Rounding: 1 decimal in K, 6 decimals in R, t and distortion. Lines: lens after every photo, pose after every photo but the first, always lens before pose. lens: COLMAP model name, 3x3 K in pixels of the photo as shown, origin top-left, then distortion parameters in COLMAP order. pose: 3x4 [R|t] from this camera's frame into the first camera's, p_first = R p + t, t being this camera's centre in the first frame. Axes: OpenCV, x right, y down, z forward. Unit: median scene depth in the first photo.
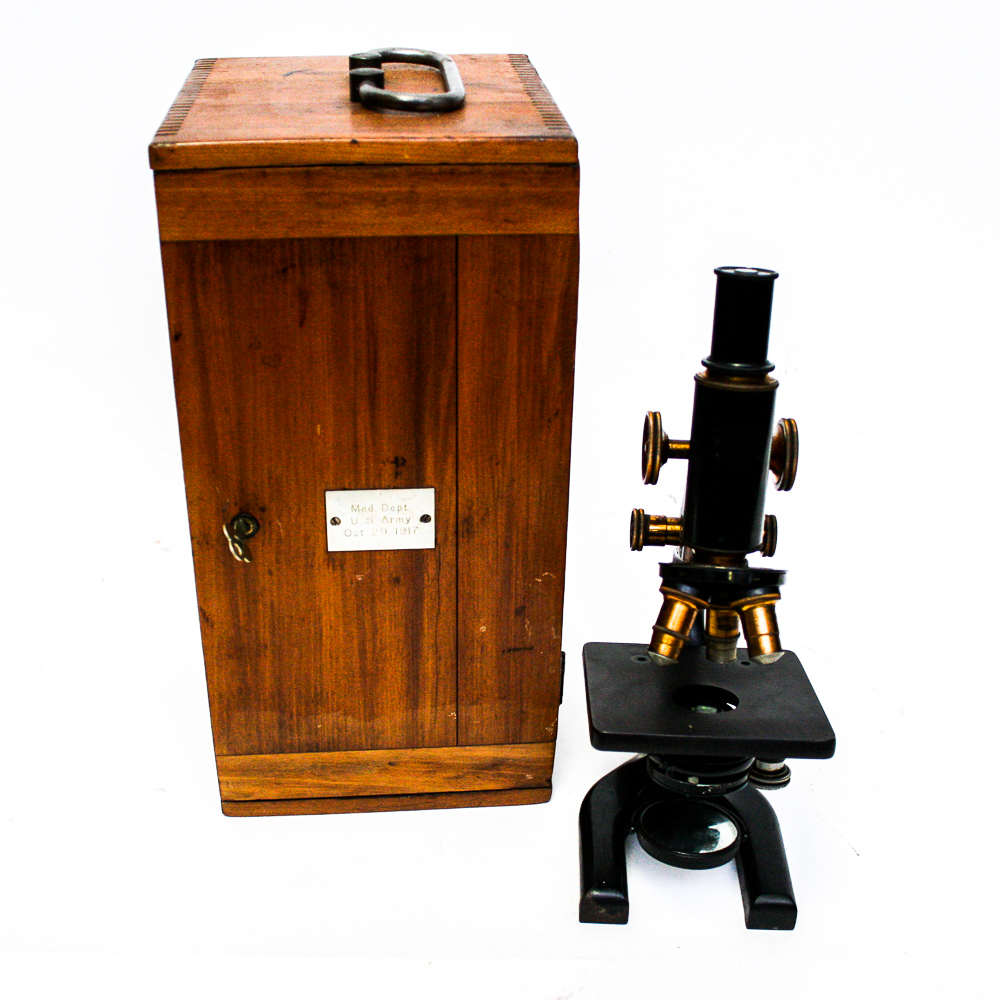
lens RADIAL K [[1386.3, 0, 470.3], [0, 1386.3, 517.2], [0, 0, 1]] dist [-0.132914, 0.000000]
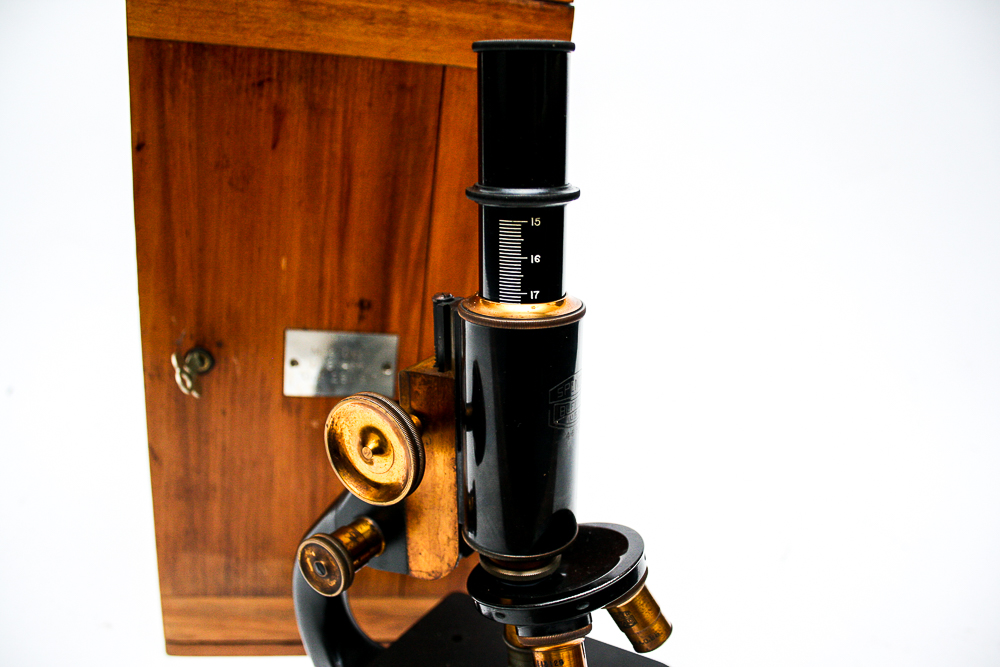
lens RADIAL K [[833.3, 0, 504.1], [0, 833.3, 332.3], [0, 0, 1]] dist [-0.152696, 0.107661]
pose [[0.990431, 0.069209, 0.119403, -0.021241], [-0.054569, 0.991053, -0.121800, 0.043039], [-0.126764, 0.114118, 0.985347, 0.393978]]
